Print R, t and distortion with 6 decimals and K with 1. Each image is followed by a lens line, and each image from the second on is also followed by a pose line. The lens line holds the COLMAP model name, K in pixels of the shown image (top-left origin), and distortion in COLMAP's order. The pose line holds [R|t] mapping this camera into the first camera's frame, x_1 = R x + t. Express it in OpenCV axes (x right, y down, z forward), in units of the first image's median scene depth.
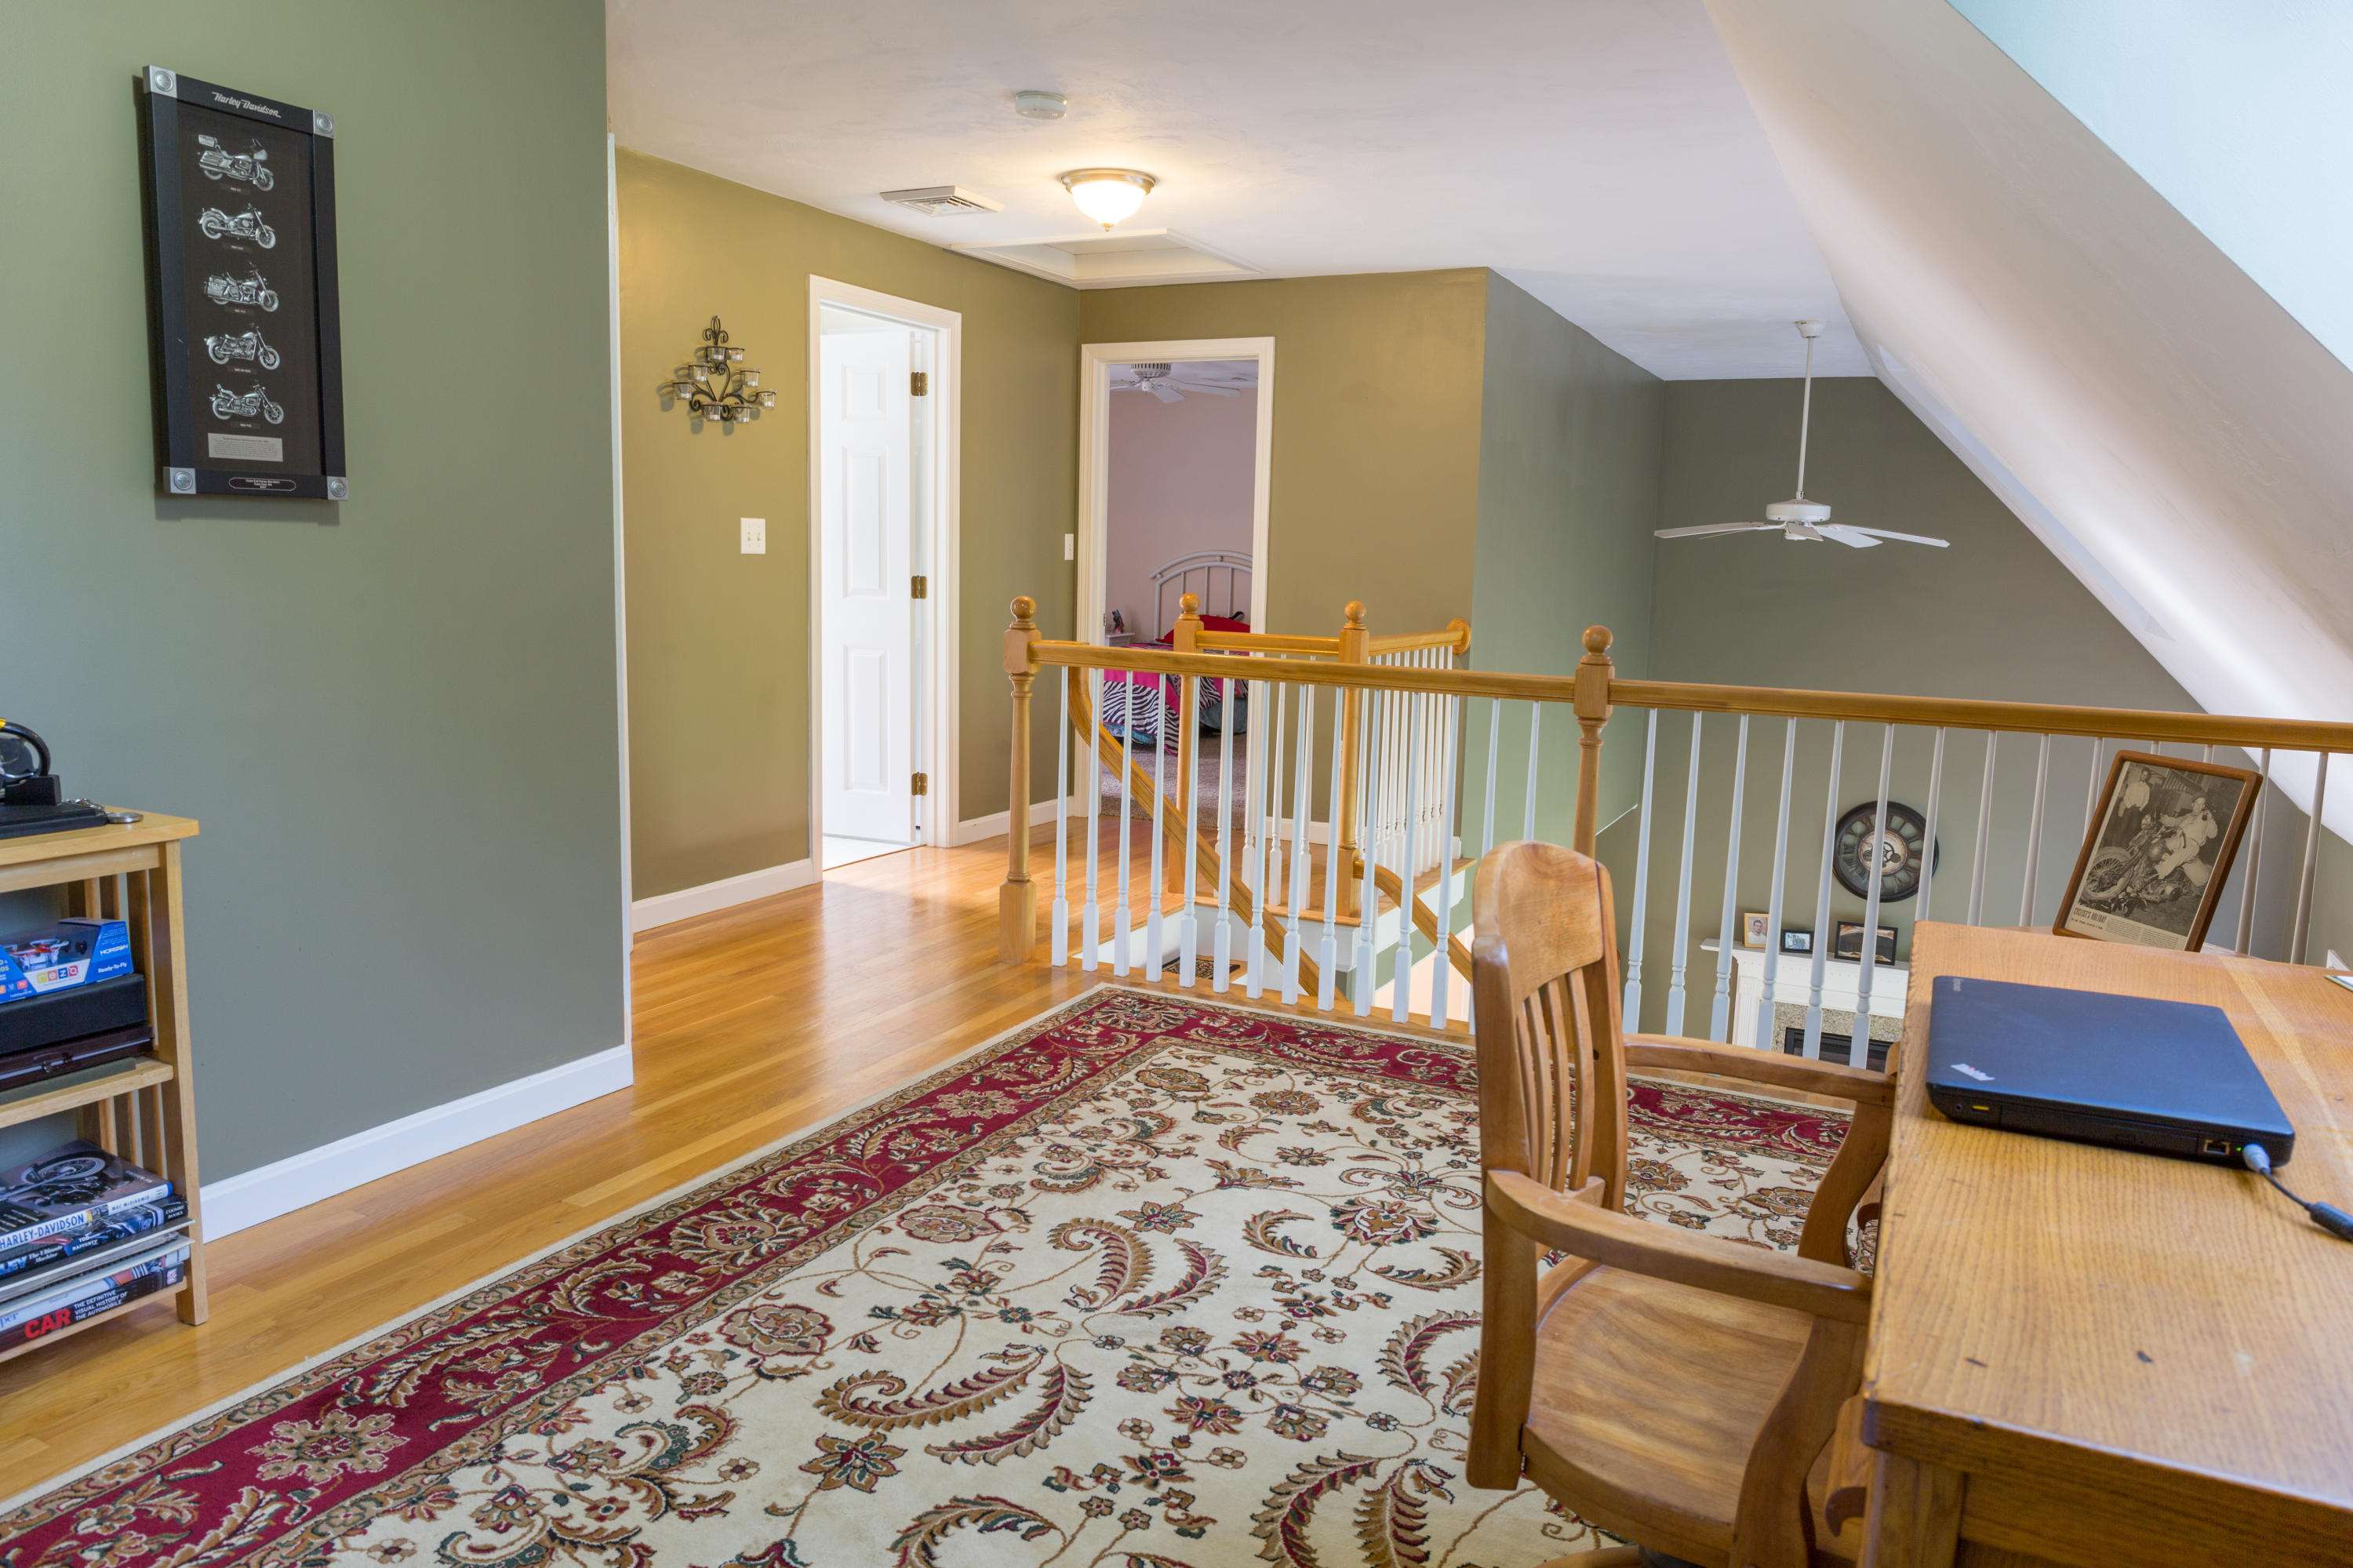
lens RADIAL K [[1550.6, 0, 1151.5], [0, 1550.6, 769.7], [0, 0, 1]] dist [-0.034955, -0.000356]
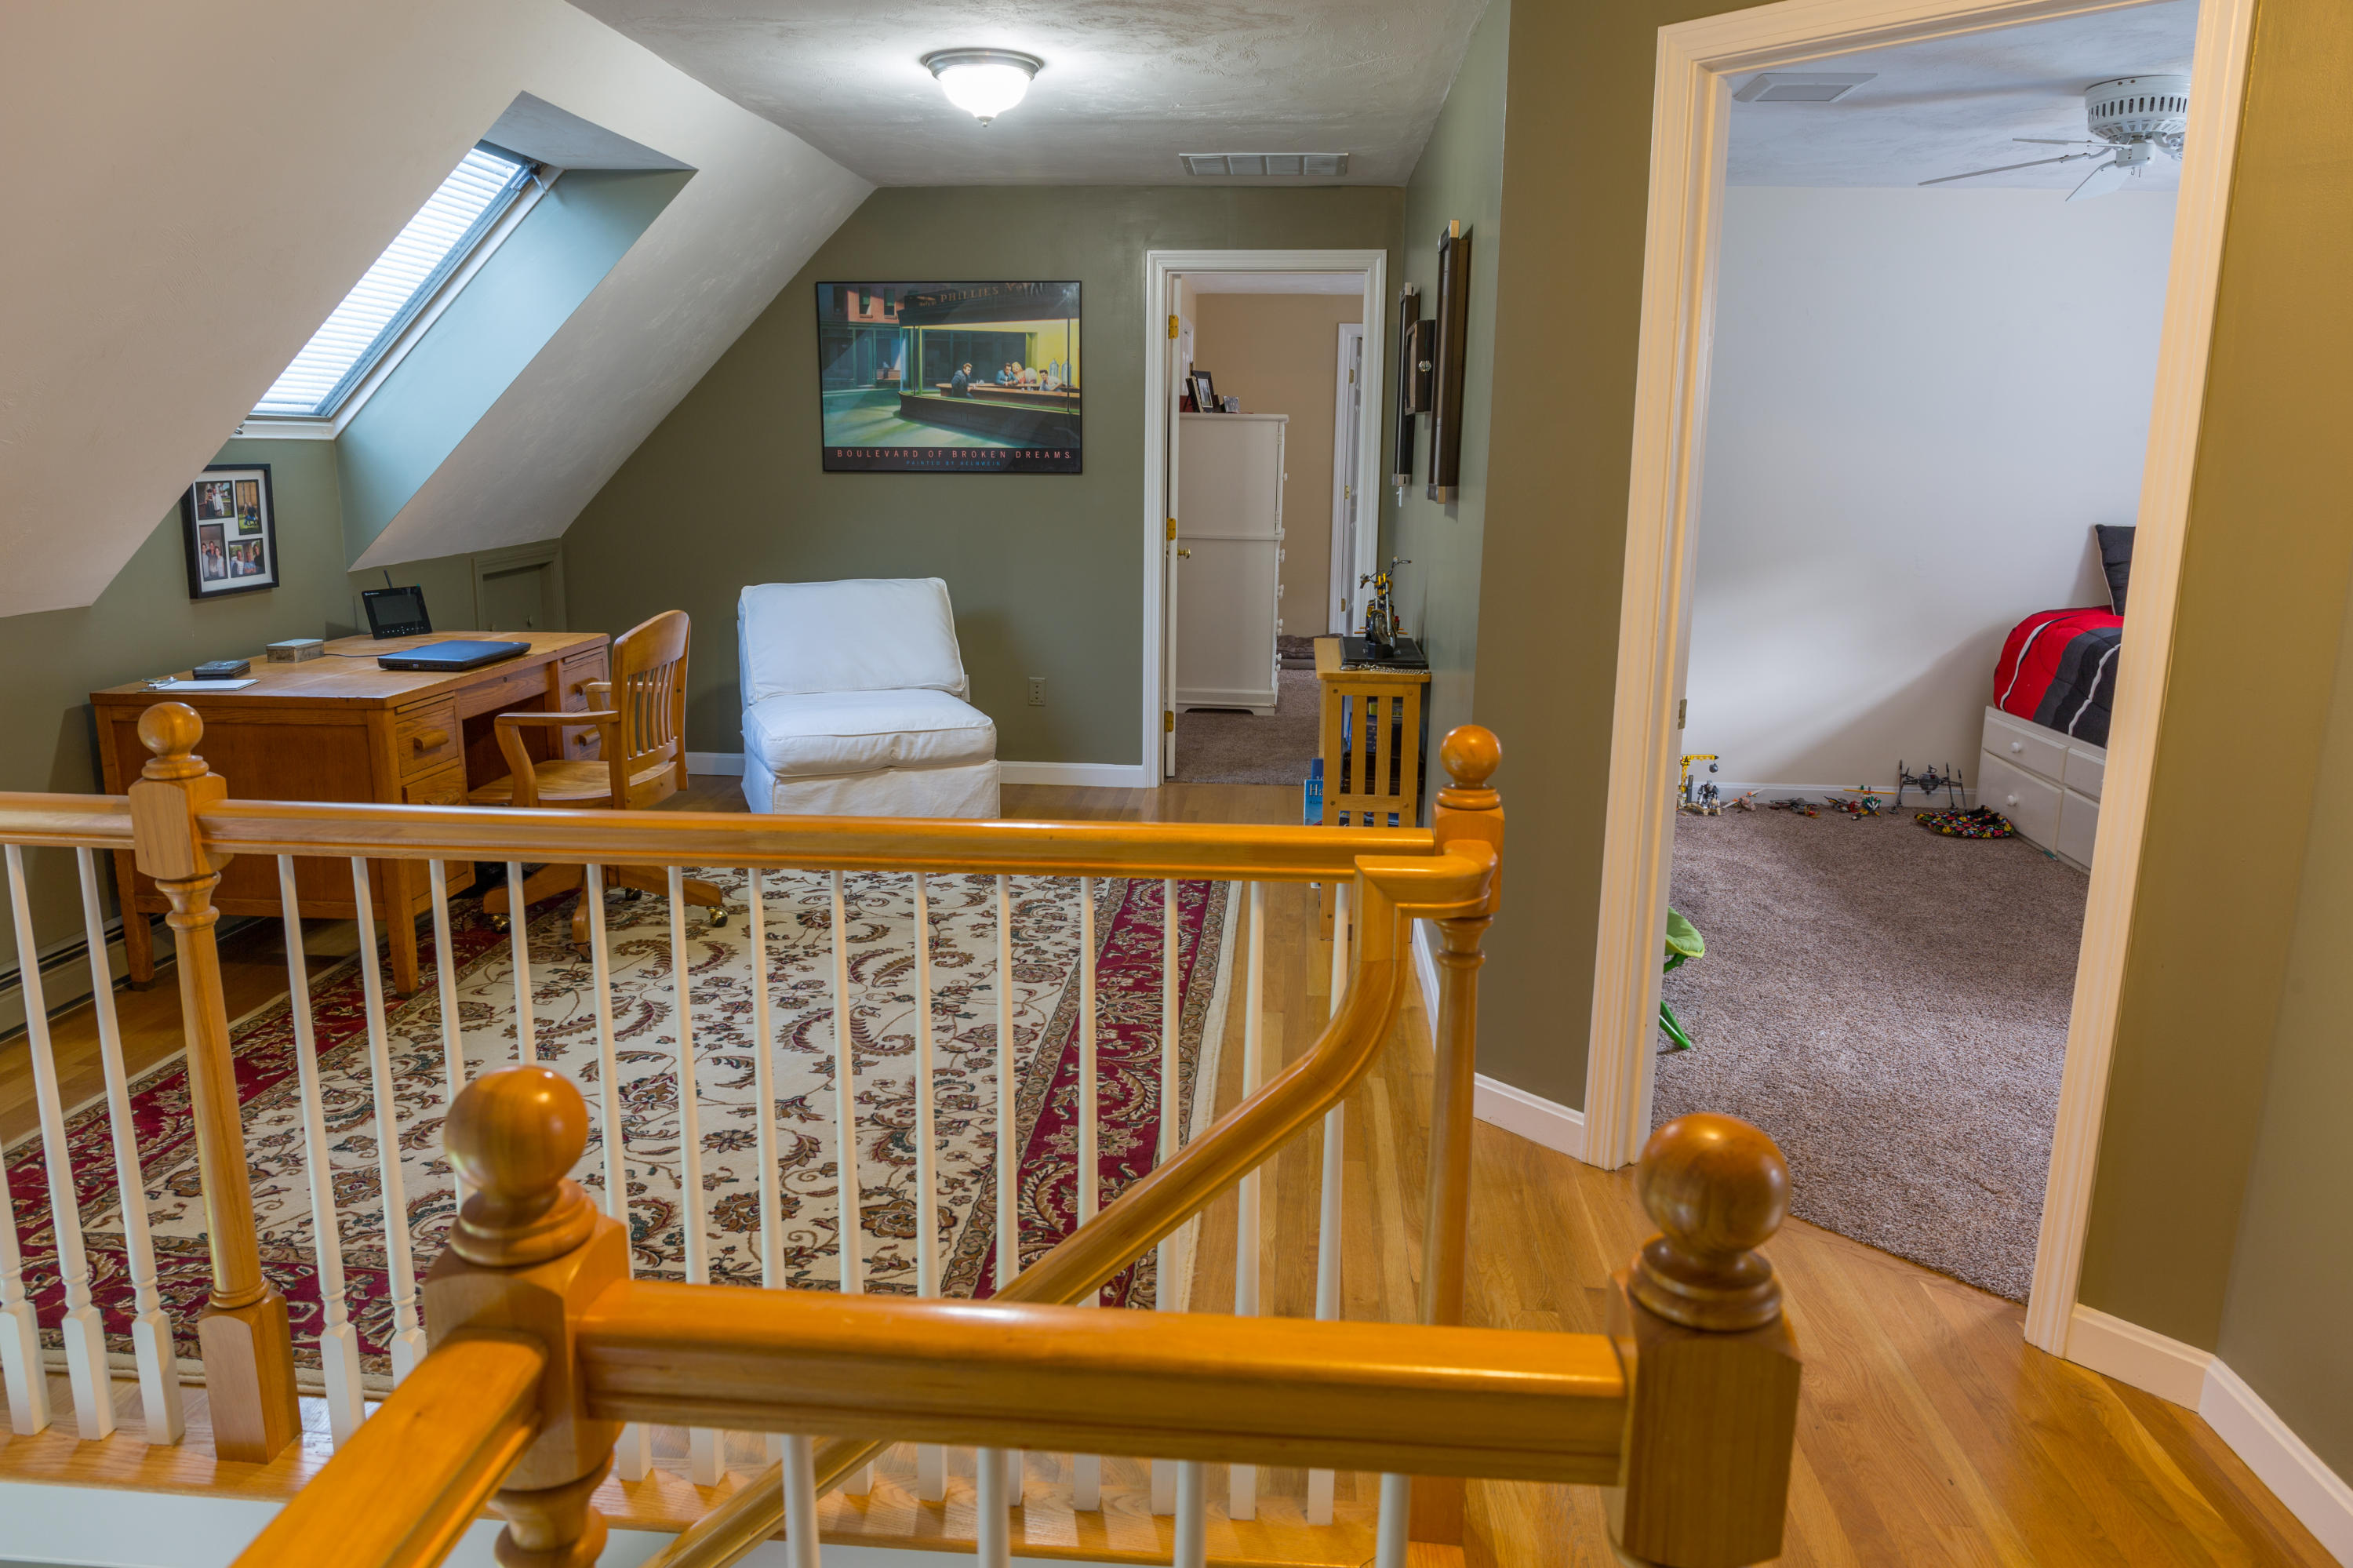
lens RADIAL K [[1550.6, 0, 1151.5], [0, 1550.6, 769.7], [0, 0, 1]] dist [-0.034955, -0.000356]
pose [[-0.924684, 0.037760, -0.378858, 0.244849], [-0.090818, 0.944472, 0.315793, -0.358831], [0.369745, 0.326416, -0.869909, 2.162131]]
